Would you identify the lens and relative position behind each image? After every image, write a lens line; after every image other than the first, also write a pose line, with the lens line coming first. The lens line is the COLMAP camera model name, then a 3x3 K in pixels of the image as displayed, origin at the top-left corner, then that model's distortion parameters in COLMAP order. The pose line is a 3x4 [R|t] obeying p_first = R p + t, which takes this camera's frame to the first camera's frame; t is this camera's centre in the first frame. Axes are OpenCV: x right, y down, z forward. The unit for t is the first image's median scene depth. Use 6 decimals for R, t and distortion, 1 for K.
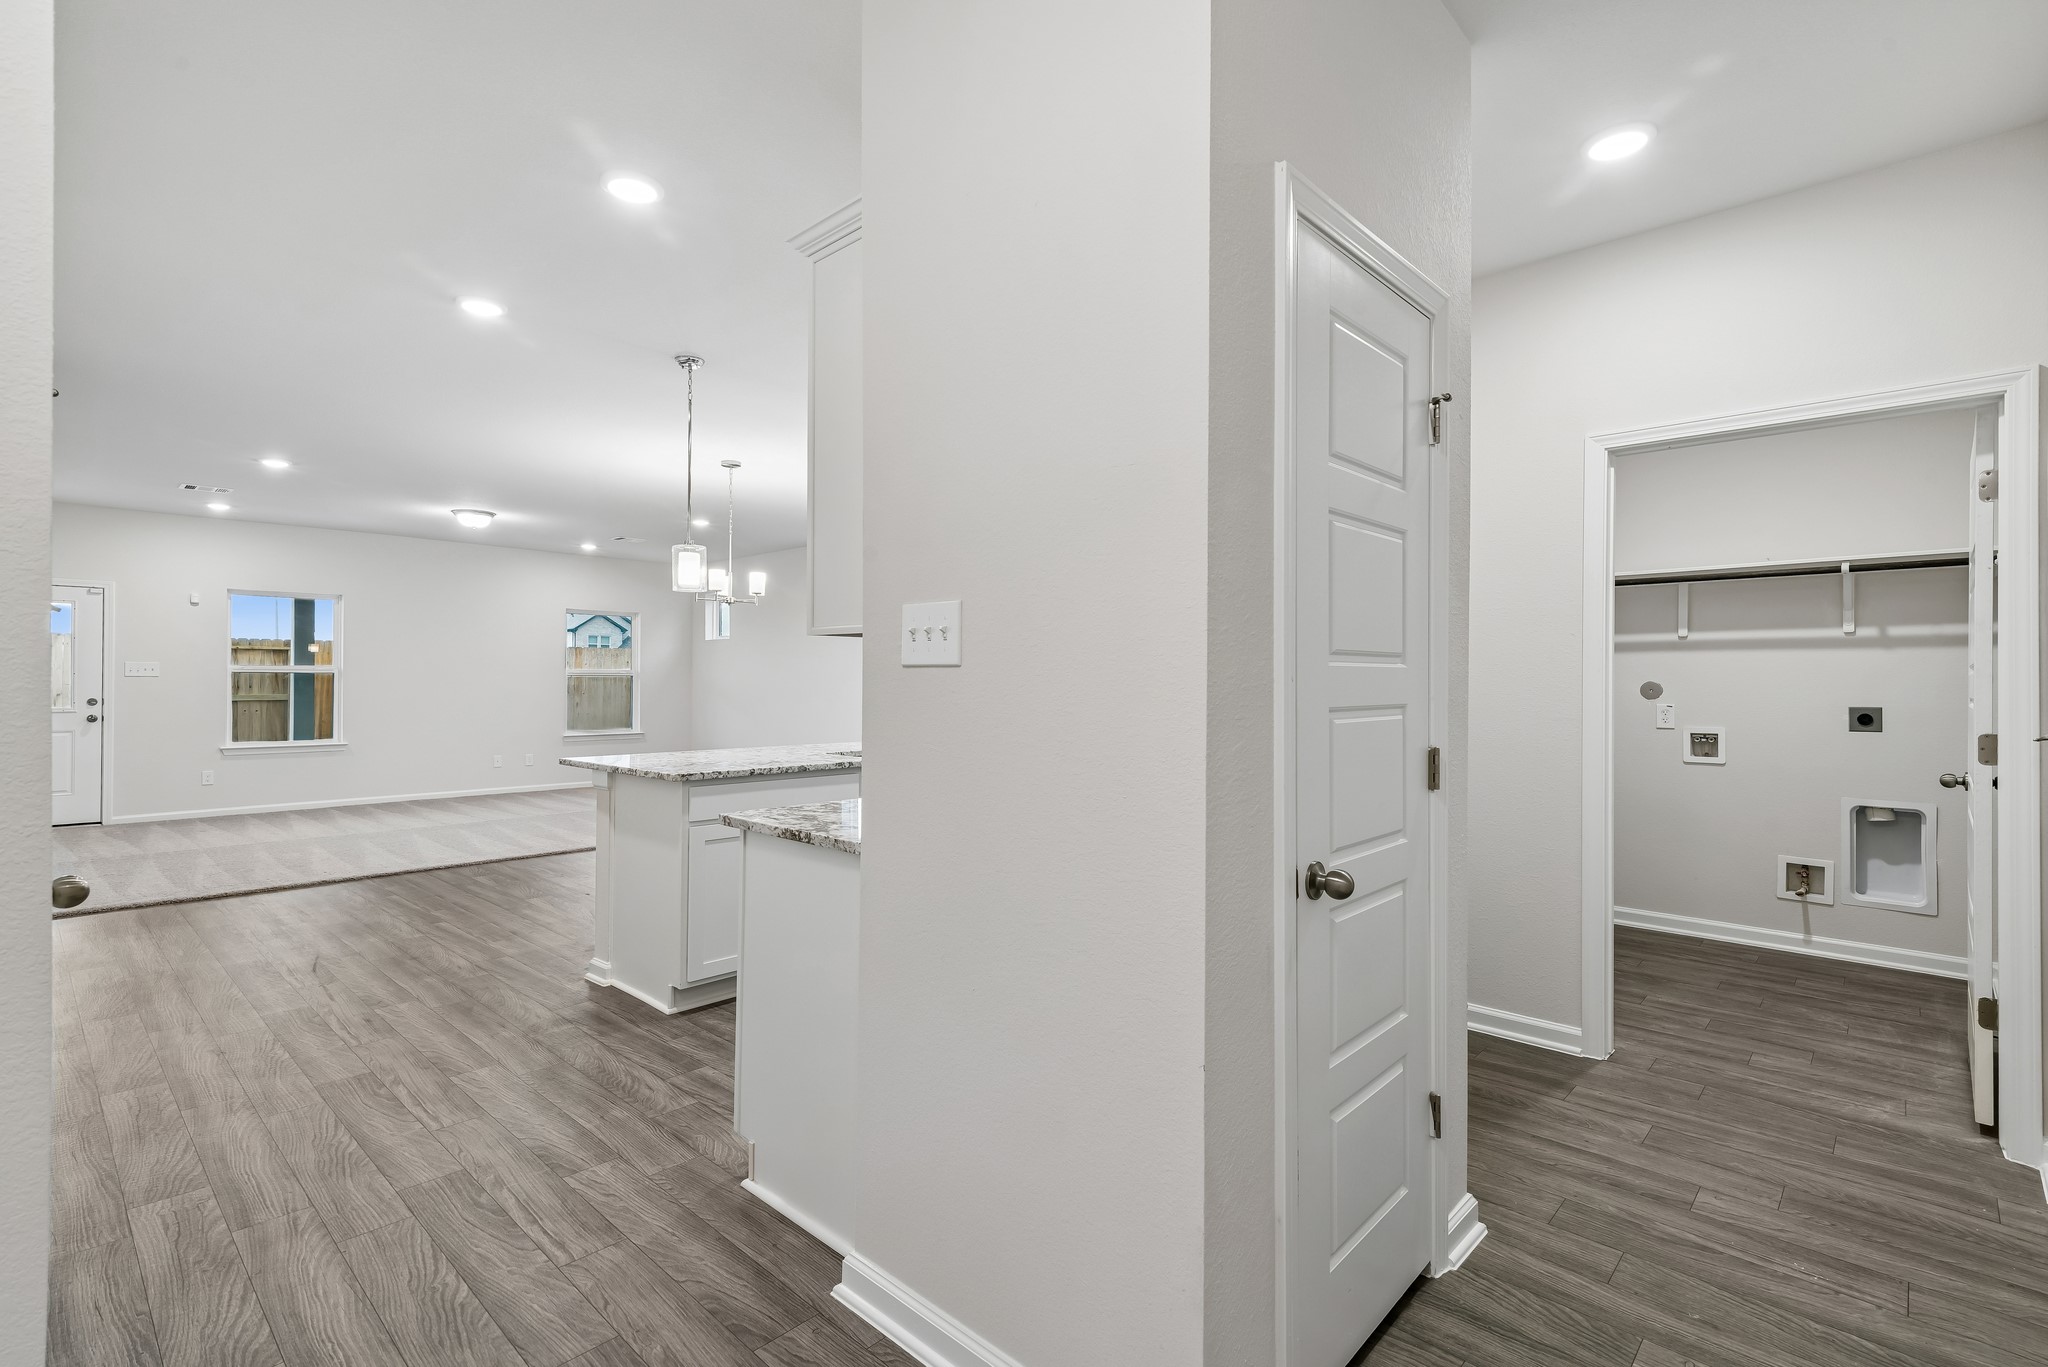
lens RADIAL K [[935.3, 0, 1004.1], [0, 935.3, 666.8], [0, 0, 1]] dist [0.014895, -0.003197]
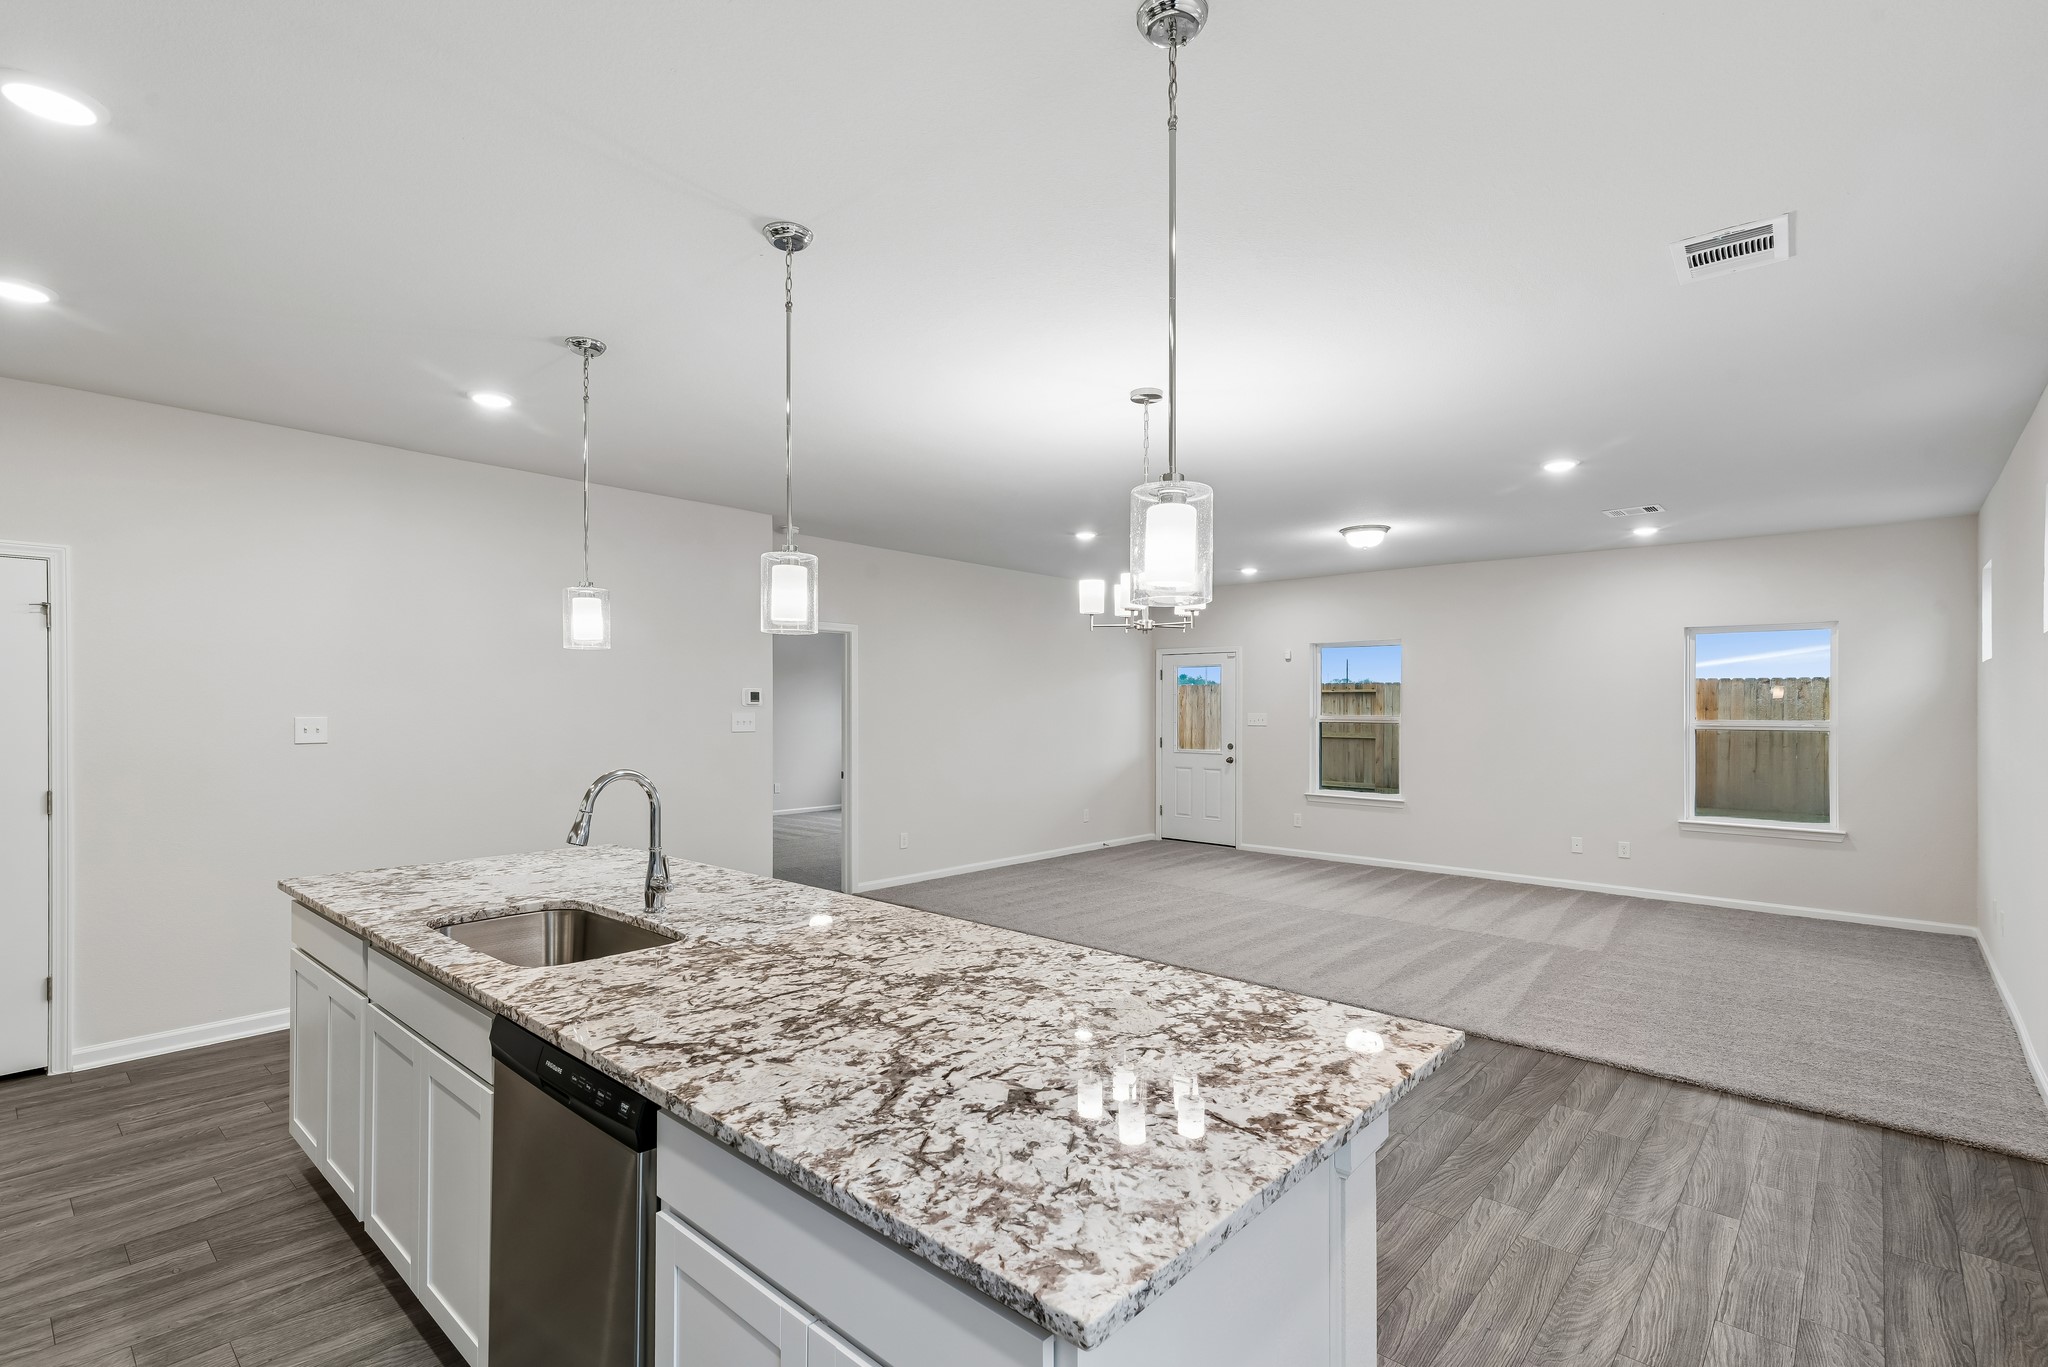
lens RADIAL K [[935.3, 0, 1043.0], [0, 935.3, 709.3], [0, 0, 1]] dist [0.014895, -0.003197]
pose [[0.027922, -0.001724, -0.999609, 0.834622], [0.008944, 0.999959, -0.001475, -0.044287], [0.999570, -0.008899, 0.027937, 2.461963]]
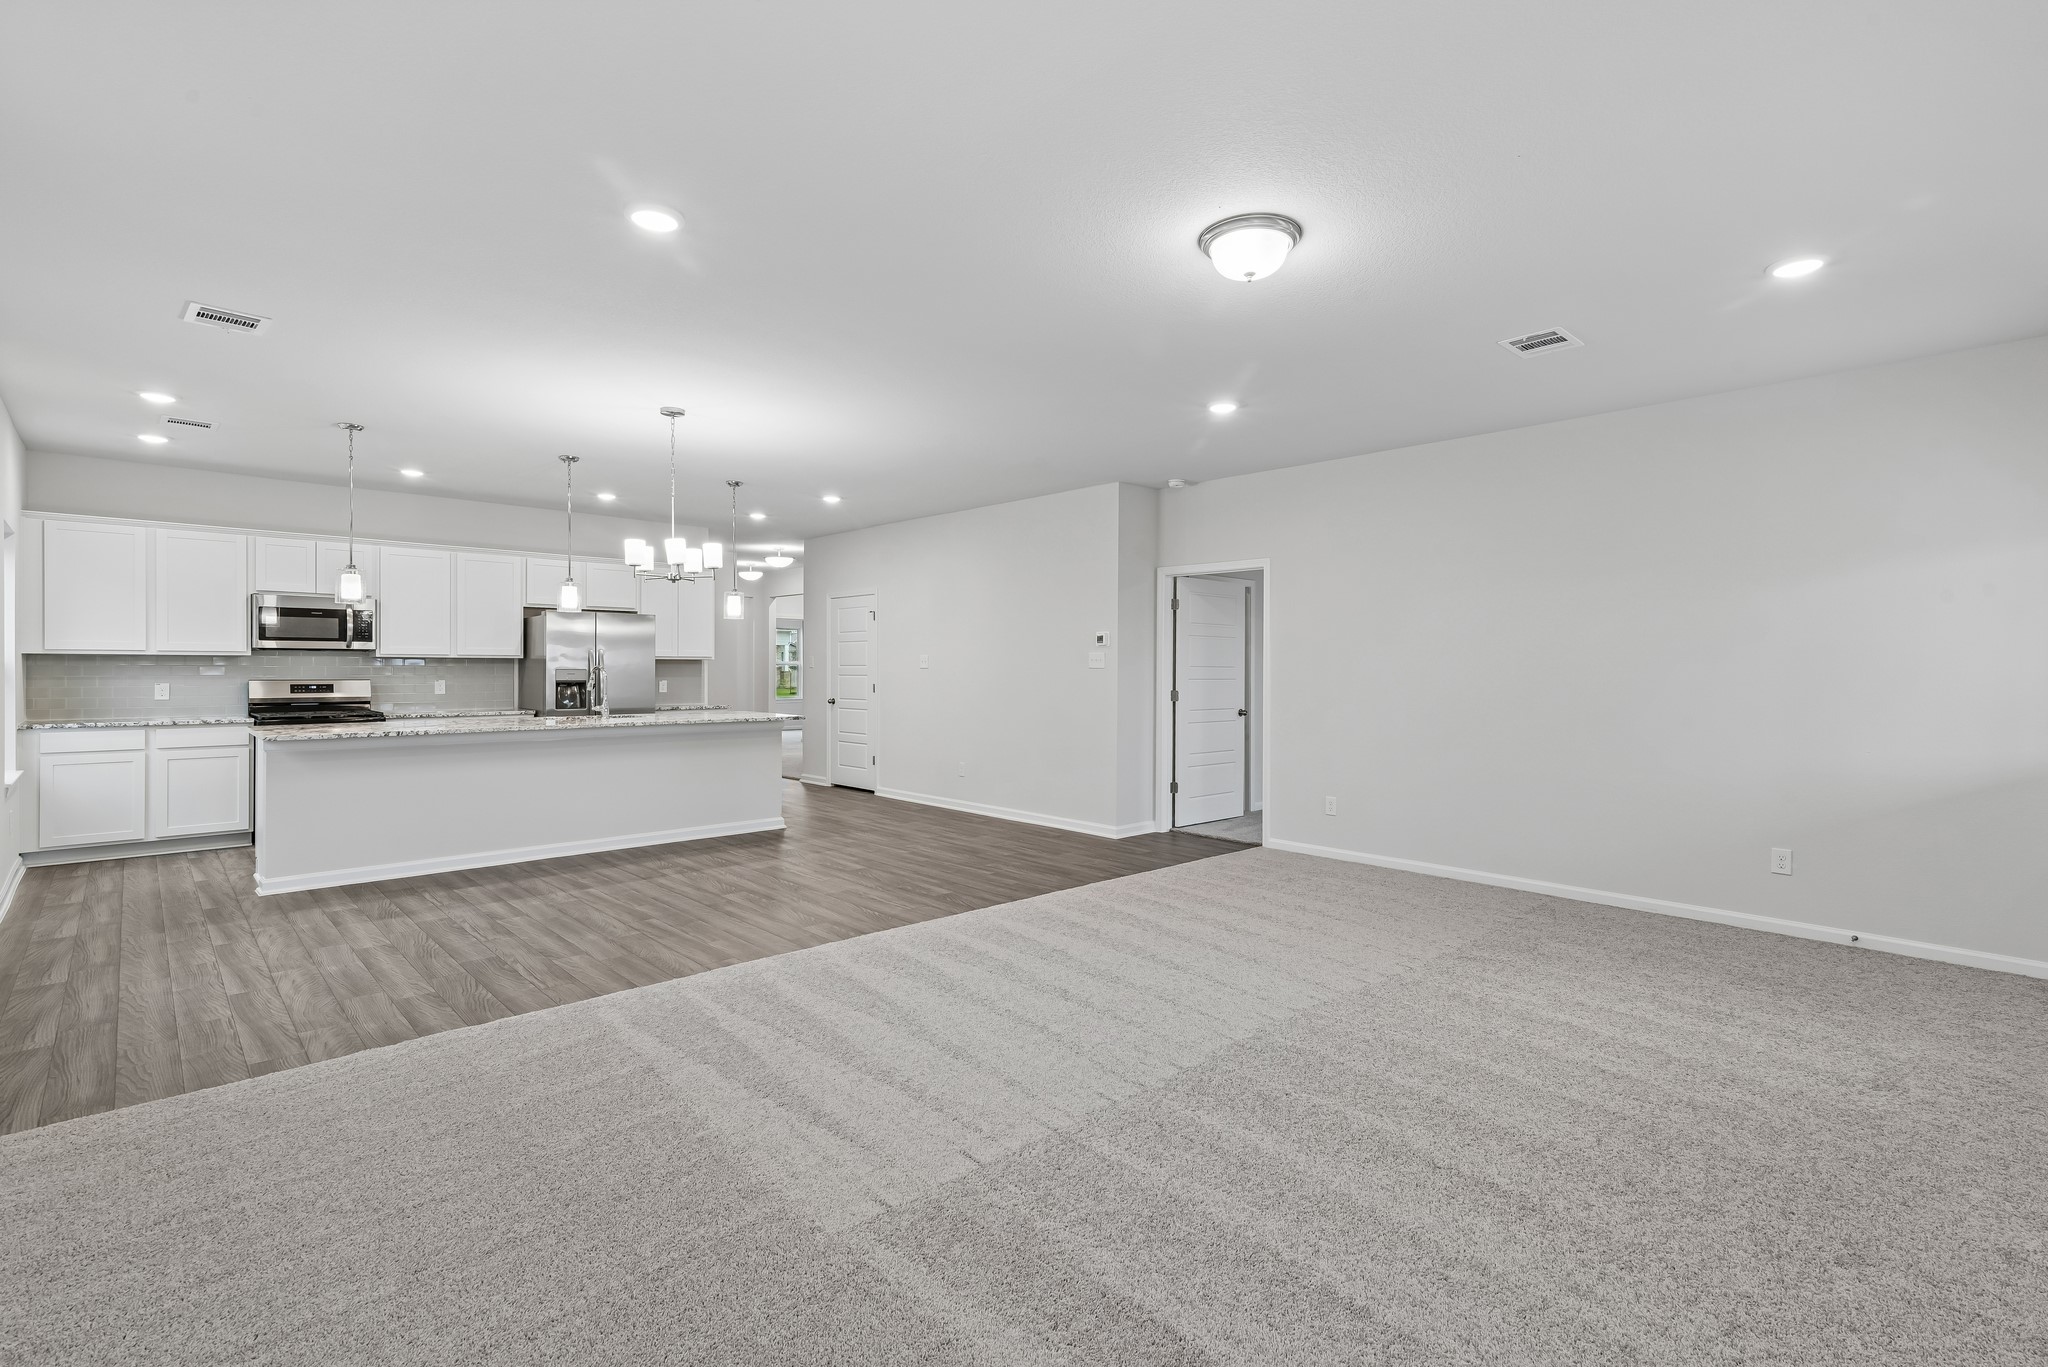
lens RADIAL K [[935.3, 0, 1030.0], [0, 935.3, 673.6], [0, 0, 1]] dist [0.014895, -0.003197]
pose [[-0.998212, -0.009300, 0.059053, -1.760025], [-0.009668, 0.999936, -0.005955, 0.047834], [-0.058994, -0.006515, -0.998237, 4.874778]]
